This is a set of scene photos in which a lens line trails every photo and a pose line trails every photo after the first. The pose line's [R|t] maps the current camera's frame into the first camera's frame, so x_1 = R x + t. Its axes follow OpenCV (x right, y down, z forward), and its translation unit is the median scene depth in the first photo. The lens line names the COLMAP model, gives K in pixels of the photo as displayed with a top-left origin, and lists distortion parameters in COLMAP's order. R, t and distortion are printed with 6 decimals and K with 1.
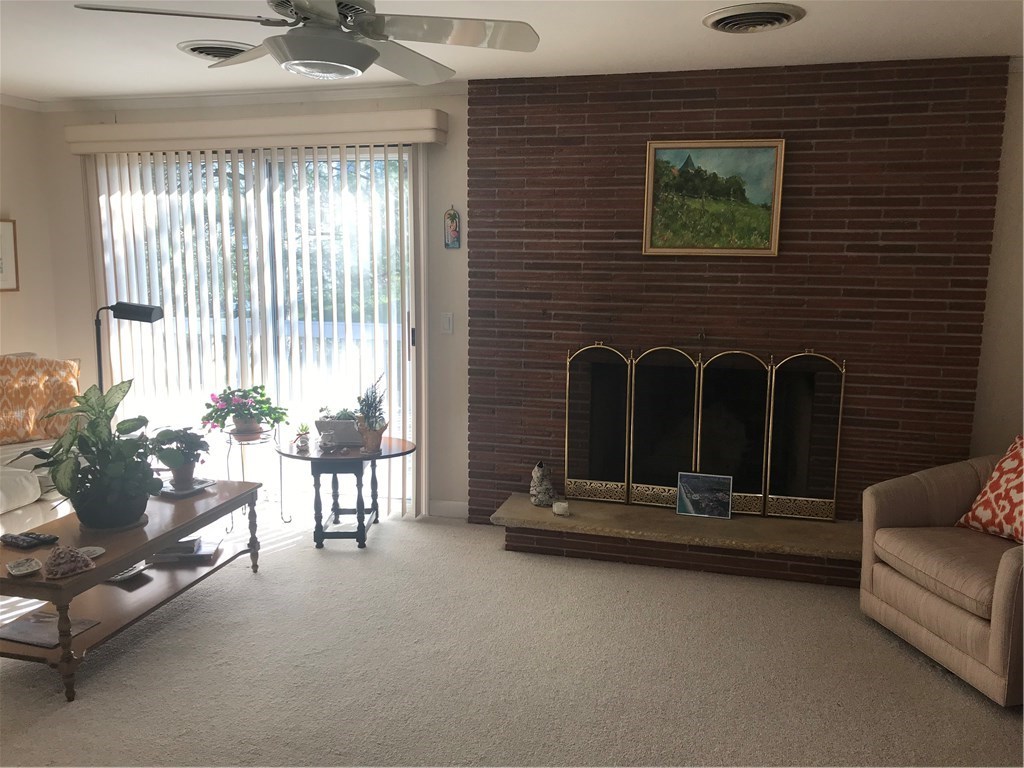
lens RADIAL K [[833.4, 0, 510.1], [0, 833.4, 382.5], [0, 0, 1]] dist [0.044789, -0.086465]
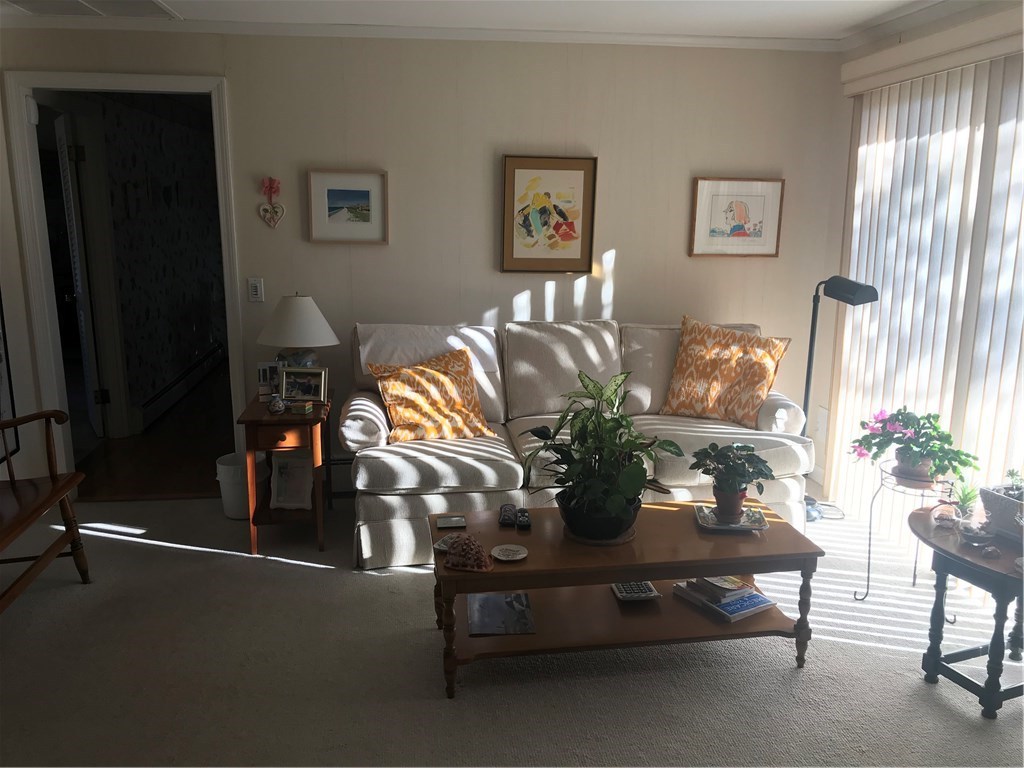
lens RADIAL K [[833.4, 0, 510.1], [0, 833.4, 382.5], [0, 0, 1]] dist [0.044789, -0.086465]
pose [[0.383616, 0.184016, -0.904973, 0.245563], [-0.144713, 0.979818, 0.137892, -0.089837], [0.912084, 0.078063, 0.402504, 0.569773]]
